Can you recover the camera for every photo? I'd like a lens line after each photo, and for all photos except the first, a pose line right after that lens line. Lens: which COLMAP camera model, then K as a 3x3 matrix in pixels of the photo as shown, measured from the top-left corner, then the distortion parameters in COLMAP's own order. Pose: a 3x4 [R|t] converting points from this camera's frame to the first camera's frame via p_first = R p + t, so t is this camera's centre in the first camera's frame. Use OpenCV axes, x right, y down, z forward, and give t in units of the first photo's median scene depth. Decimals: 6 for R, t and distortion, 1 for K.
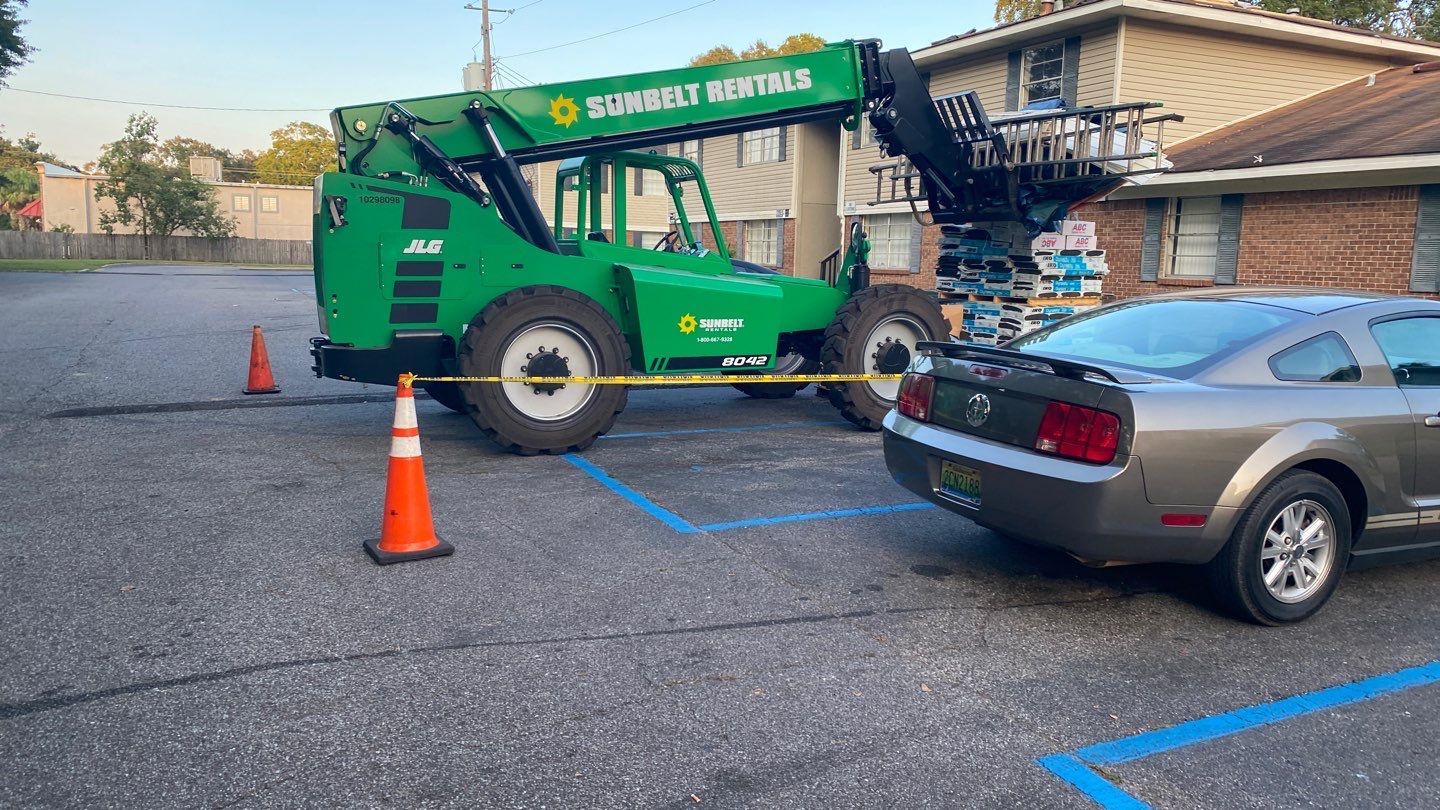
lens RADIAL K [[1069.7, 0, 734.5], [0, 1069.7, 414.2], [0, 0, 1]] dist [0.062498, -0.097214]
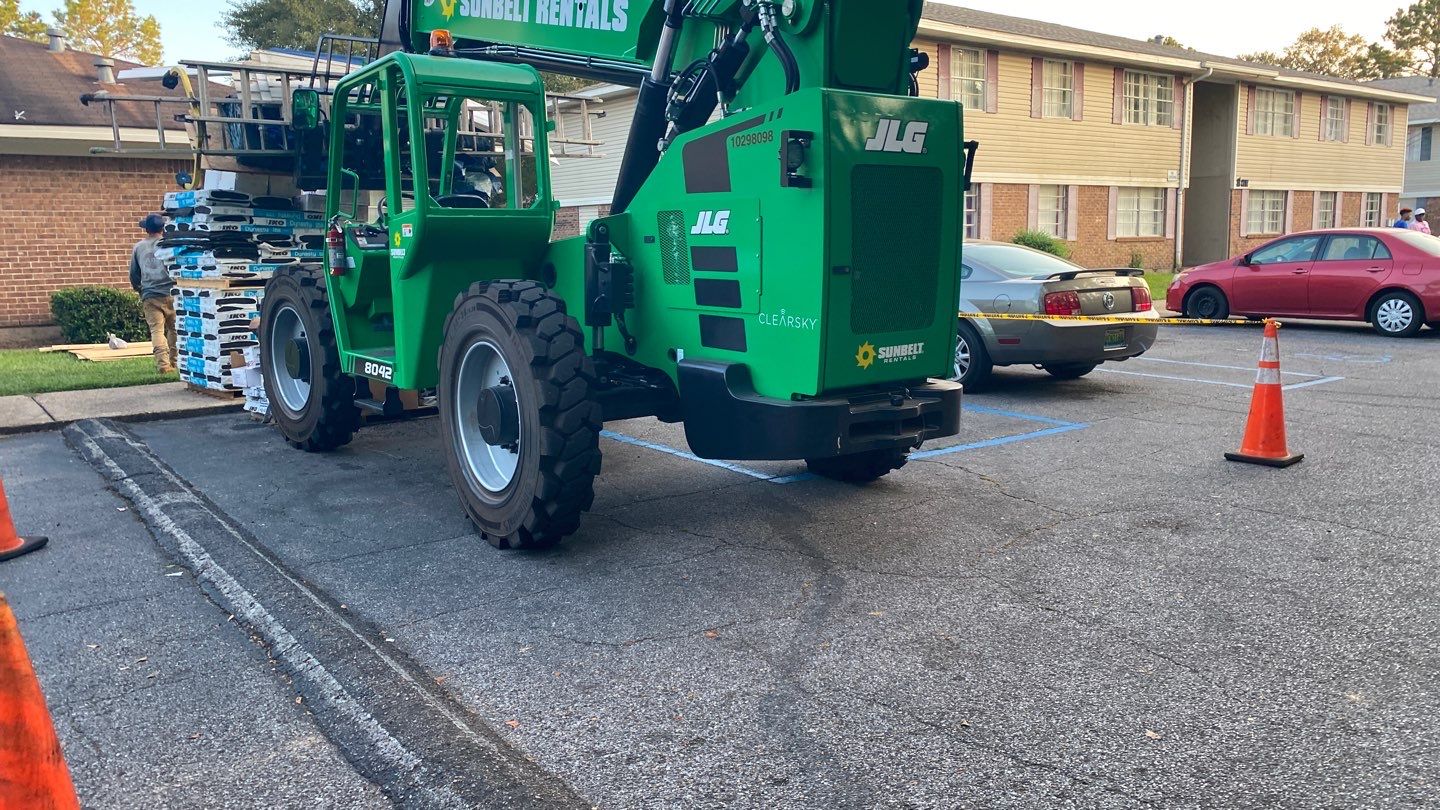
lens RADIAL K [[1089.1, 0, 743.5], [0, 1089.1, 400.4], [0, 0, 1]] dist [-0.001090, -0.000013]
pose [[-0.217585, -0.163628, 0.962228, -0.850205], [0.149466, 0.968634, 0.198515, -0.174599], [-0.964529, 0.187014, -0.186303, 1.097448]]
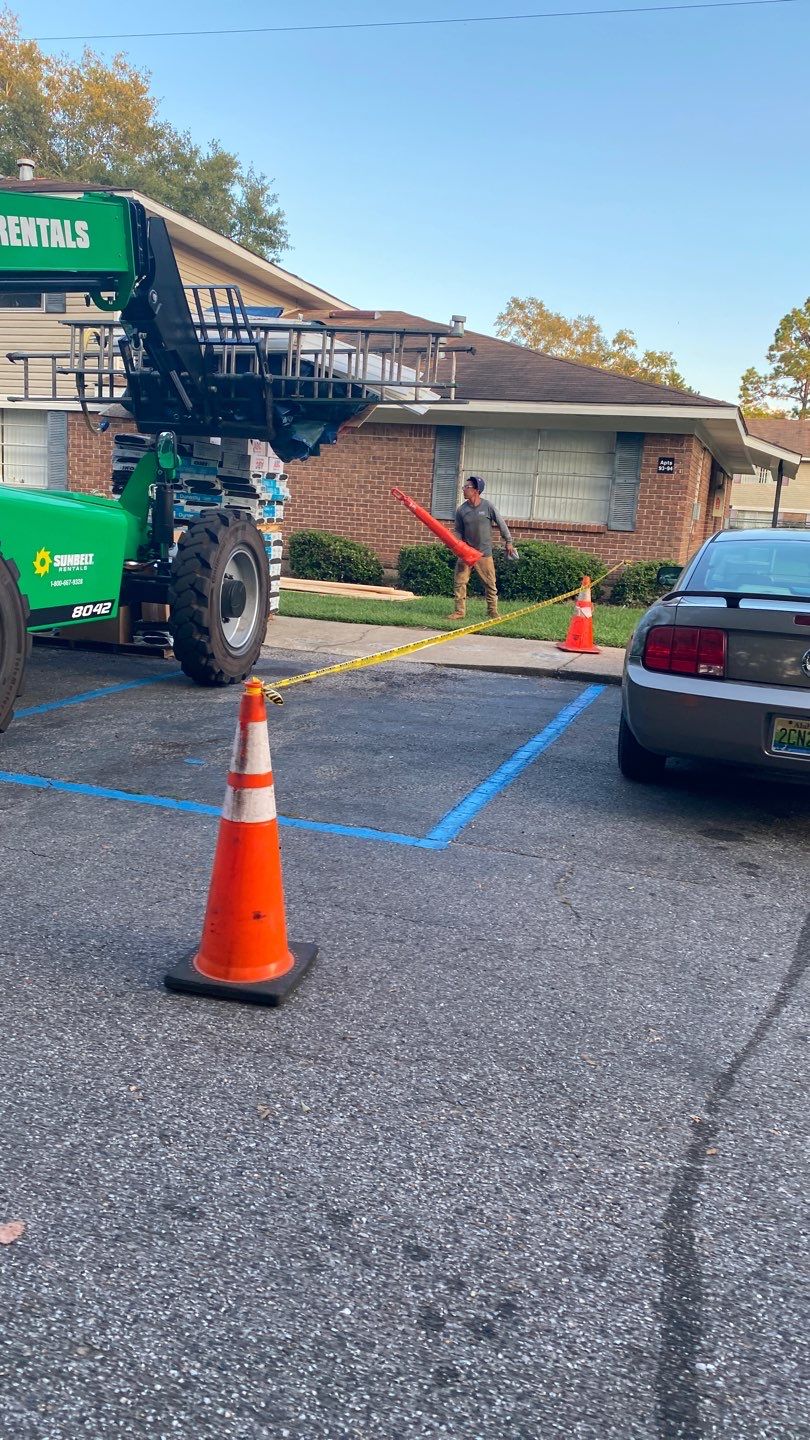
lens RADIAL K [[1088.3, 0, 404.2], [0, 1088.3, 693.5], [0, 0, 1]] dist [0.095974, -0.190682]
pose [[0.690386, -0.103864, 0.715947, -0.396648], [0.059392, 0.994437, 0.086994, -0.045223], [-0.720999, -0.017538, 0.692714, 0.307653]]
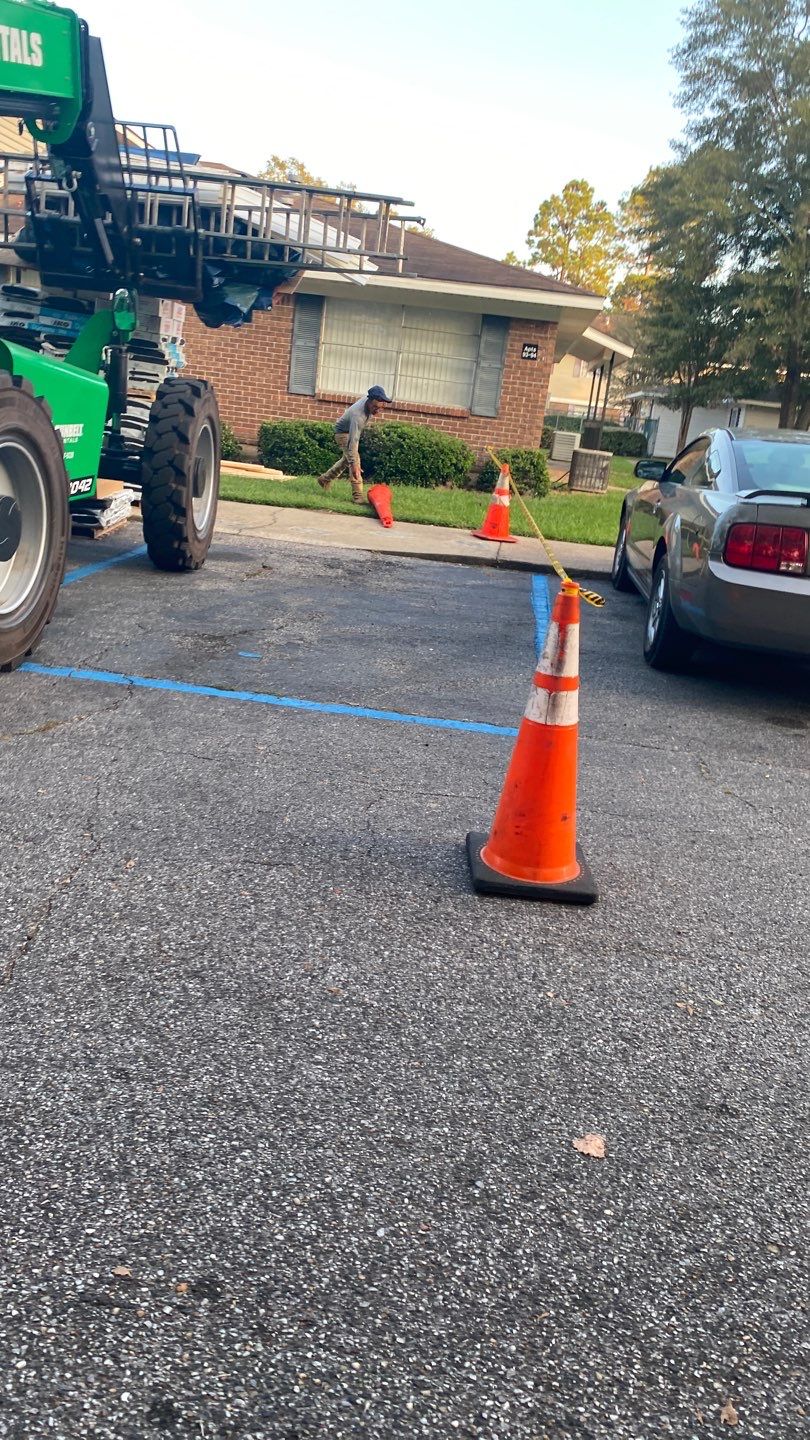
lens RADIAL K [[1115.7, 0, 396.8], [0, 1115.7, 709.1], [0, 0, 1]] dist [-0.057735, 0.084933]
pose [[0.517999, -0.194602, 0.832951, -0.503792], [0.022406, 0.976530, 0.214213, -0.058232], [-0.855087, -0.092299, 0.510202, 0.450711]]
